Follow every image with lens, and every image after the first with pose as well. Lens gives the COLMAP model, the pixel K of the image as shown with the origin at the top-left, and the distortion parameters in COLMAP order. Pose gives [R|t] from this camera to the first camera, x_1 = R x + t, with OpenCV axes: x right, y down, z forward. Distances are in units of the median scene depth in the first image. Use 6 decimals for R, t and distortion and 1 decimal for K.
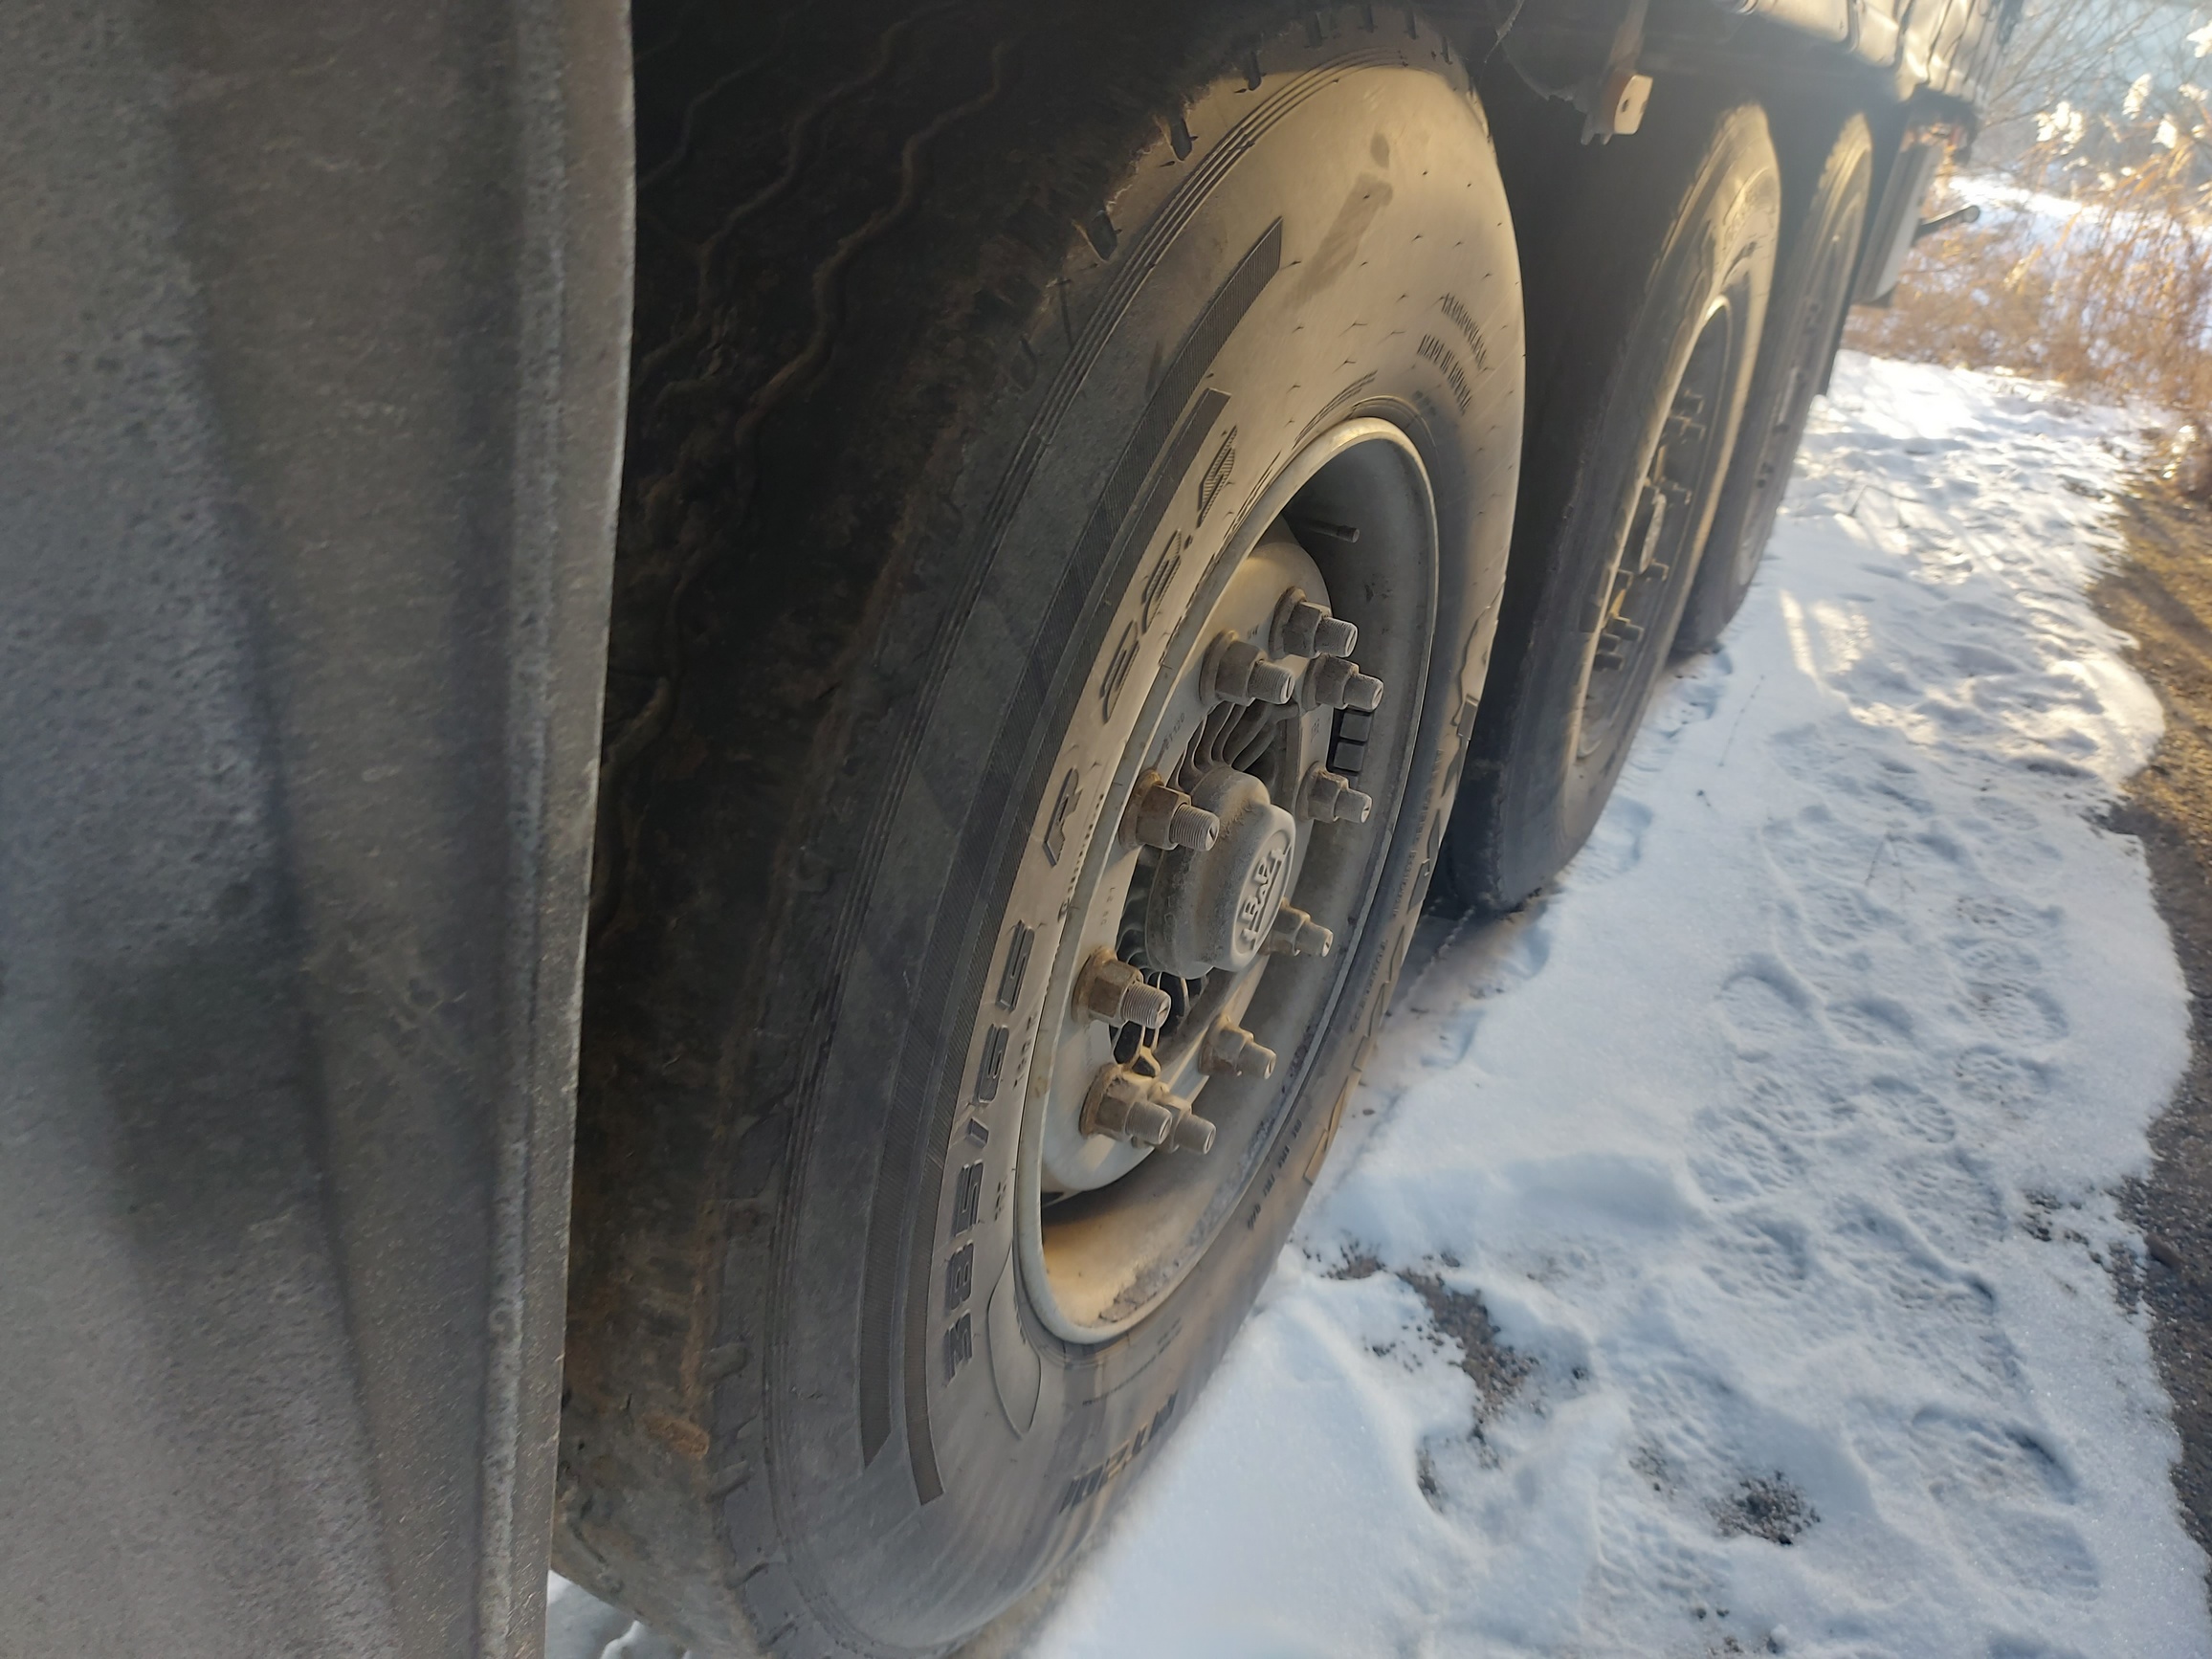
lens RADIAL K [[1620.7, 0, 1106.0], [0, 1620.7, 829.5], [0, 0, 1]] dist [-0.006250, -0.005007]
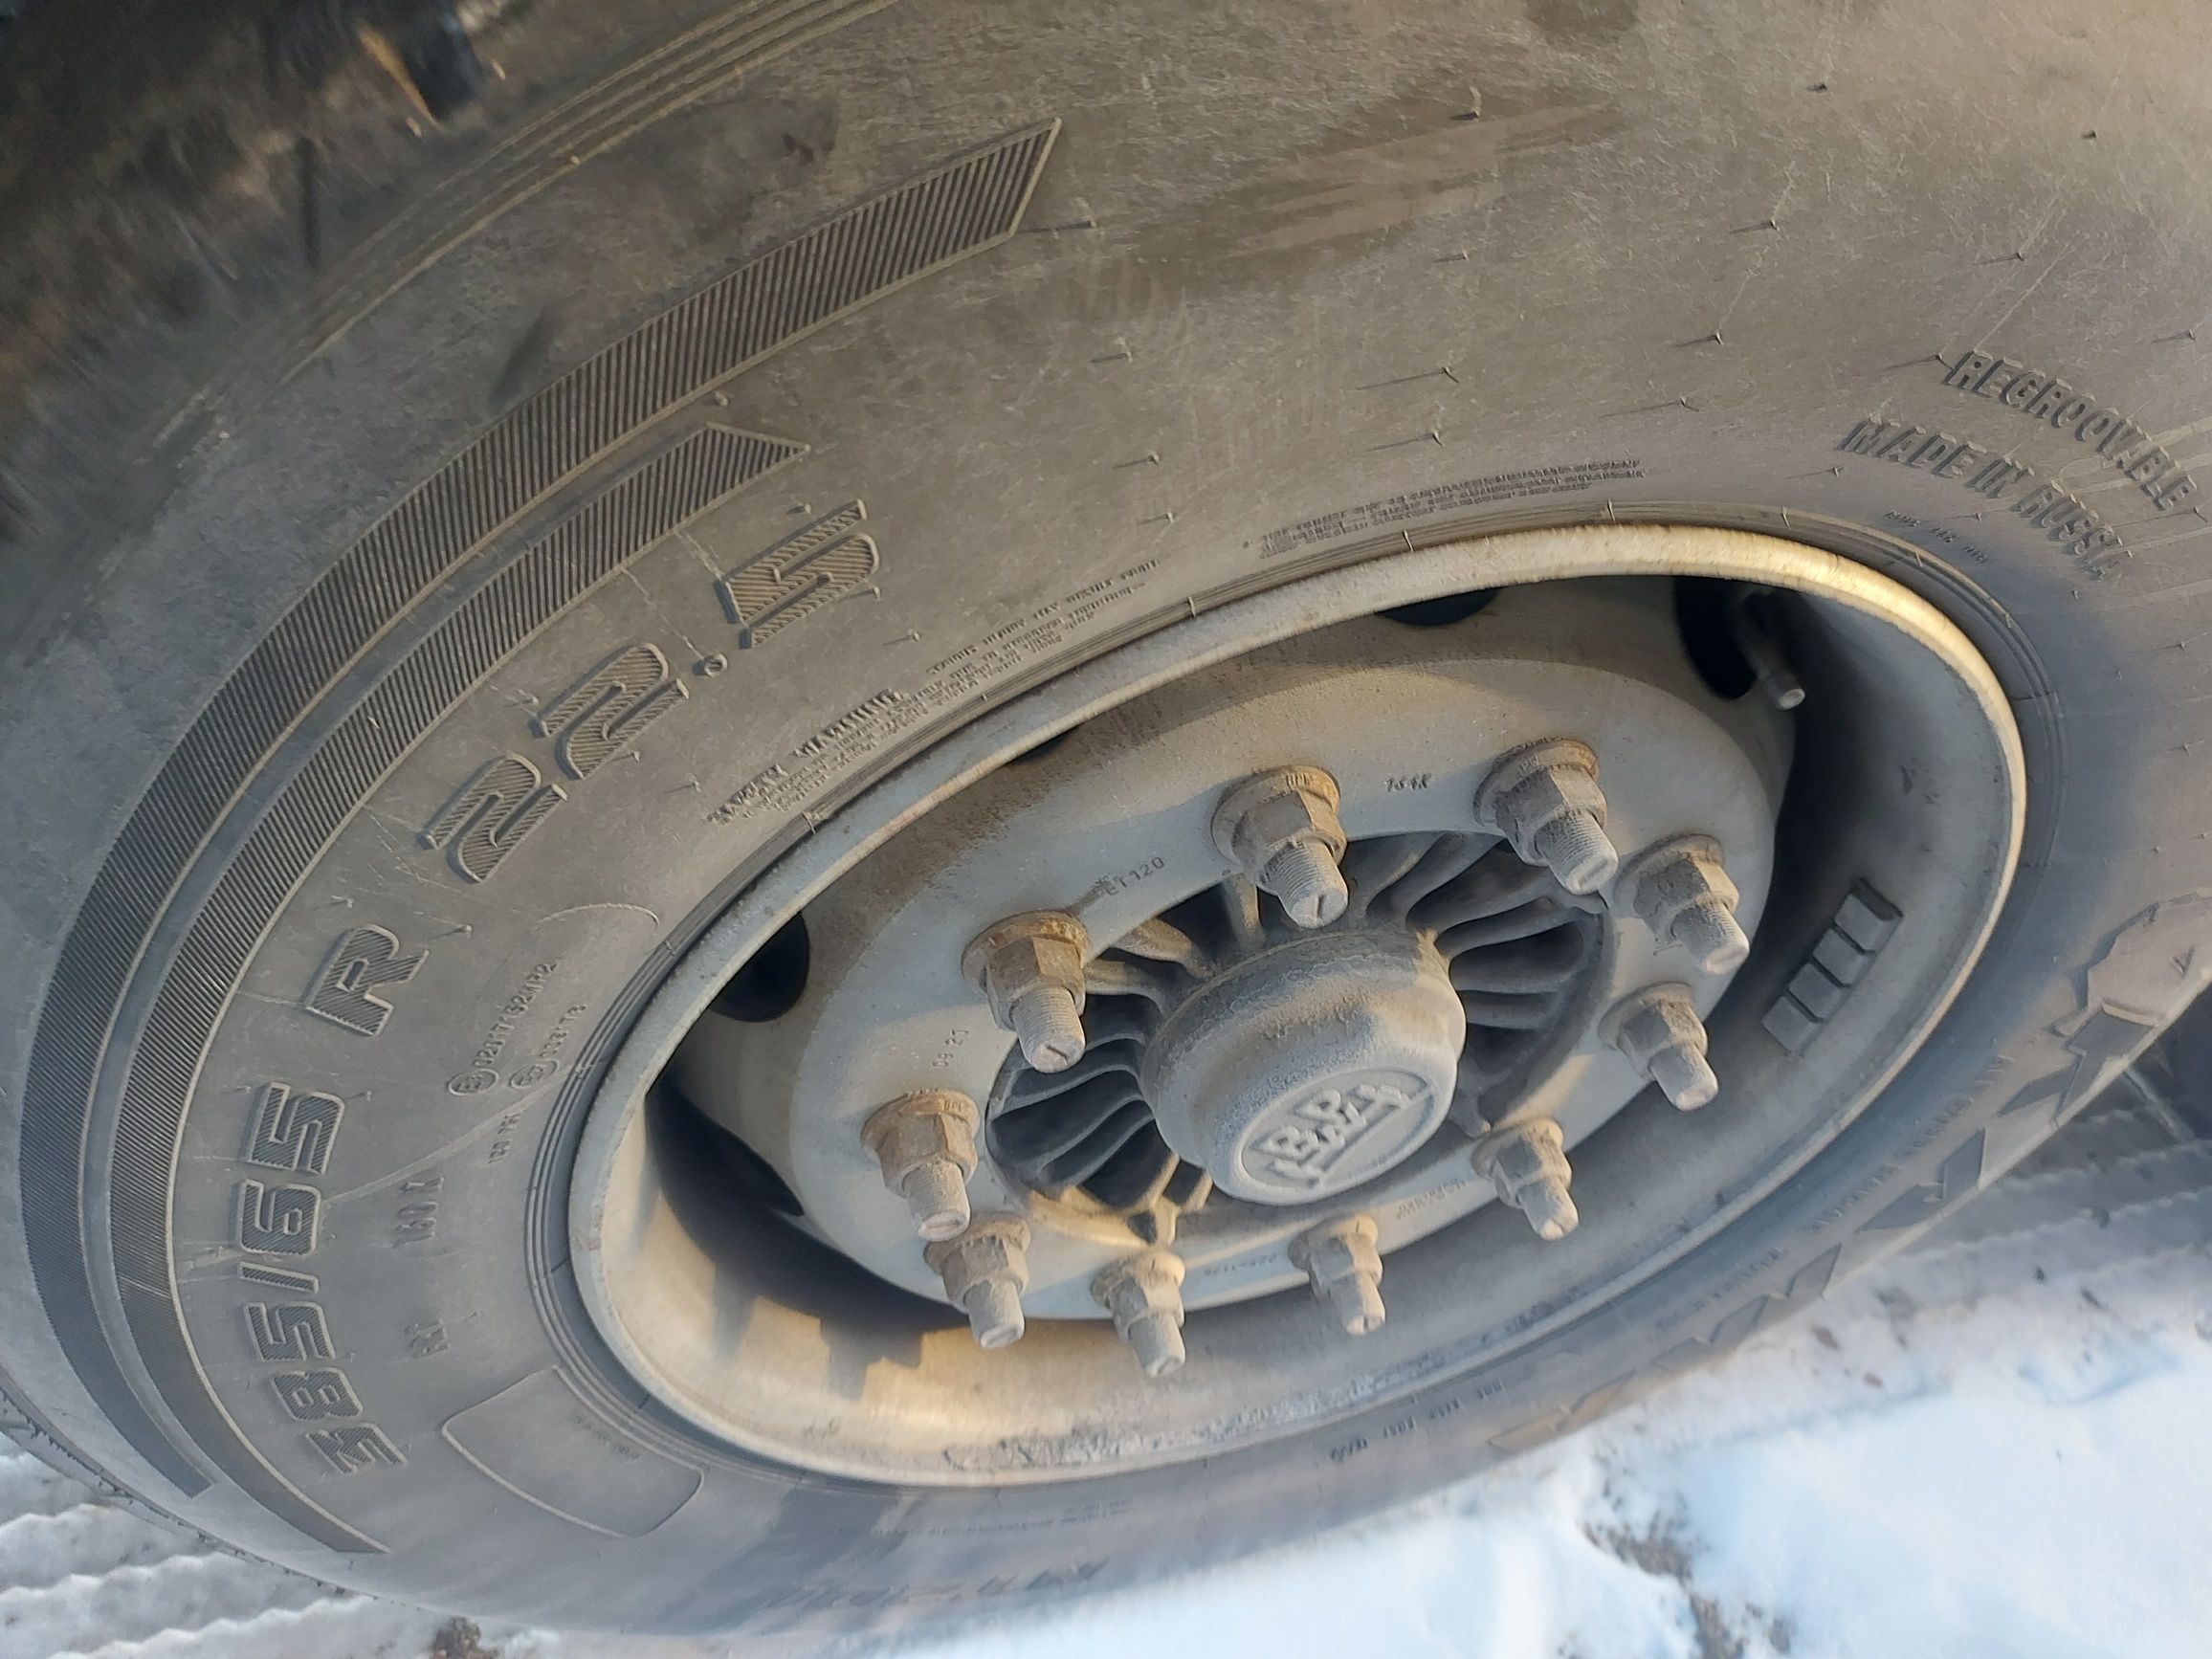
lens RADIAL K [[1620.7, 0, 1106.0], [0, 1620.7, 829.5], [0, 0, 1]] dist [-0.006250, -0.005007]
pose [[0.703846, 0.490324, -0.513988, 0.252559], [-0.376260, 0.871063, 0.315717, -0.195801], [0.602520, -0.028823, 0.797584, 0.354923]]
